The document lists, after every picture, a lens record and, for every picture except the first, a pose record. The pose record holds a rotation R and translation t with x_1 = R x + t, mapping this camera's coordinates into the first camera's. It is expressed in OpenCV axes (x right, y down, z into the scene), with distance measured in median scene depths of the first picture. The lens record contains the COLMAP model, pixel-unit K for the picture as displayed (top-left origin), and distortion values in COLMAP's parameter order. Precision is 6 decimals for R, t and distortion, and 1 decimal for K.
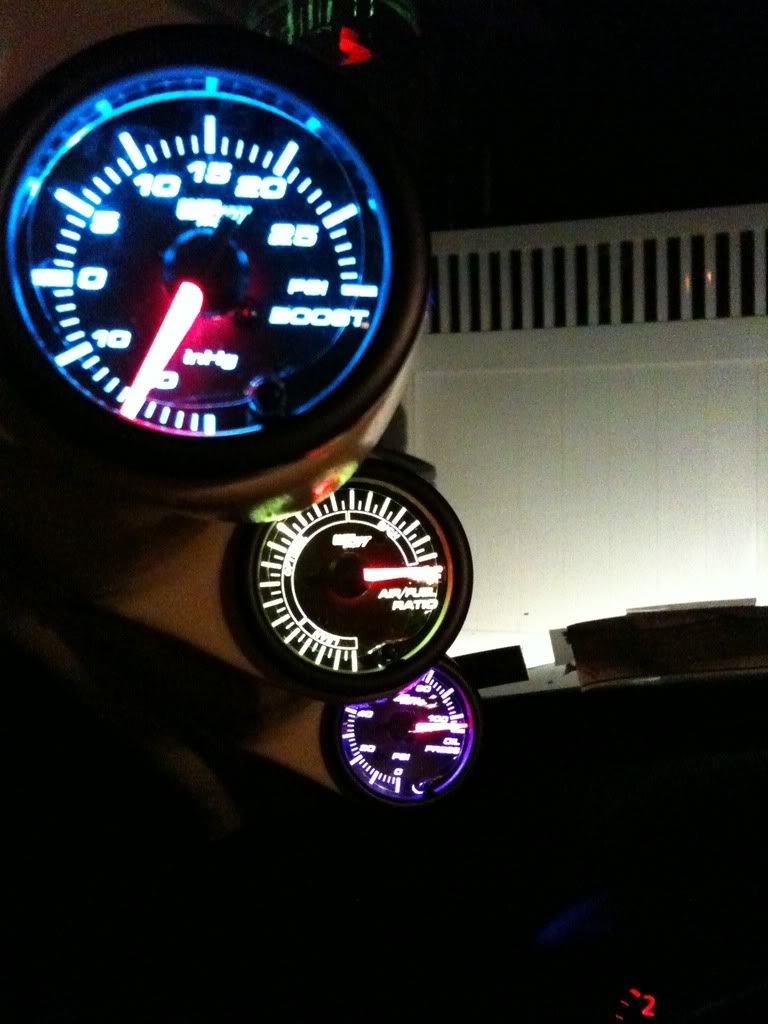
lens RADIAL K [[1061.5, 0, 384.0], [0, 1061.5, 512.0], [0, 0, 1]] dist [0.023112, 0.010574]
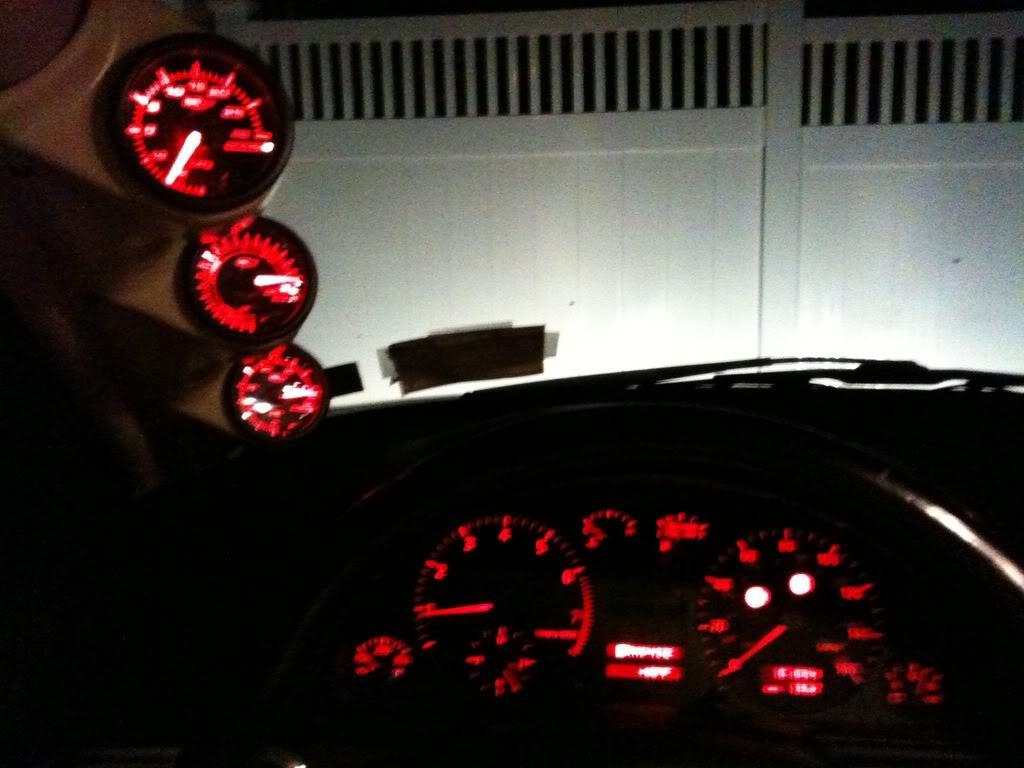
lens RADIAL K [[1061.5, 0, 513.0], [0, 1061.5, 347.4], [0, 0, 1]] dist [0.023112, 0.010574]
pose [[0.966020, -0.034920, 0.256096, -0.108588], [0.023678, 0.998621, 0.046850, 0.168996], [-0.257379, -0.039194, 0.965515, -1.484943]]
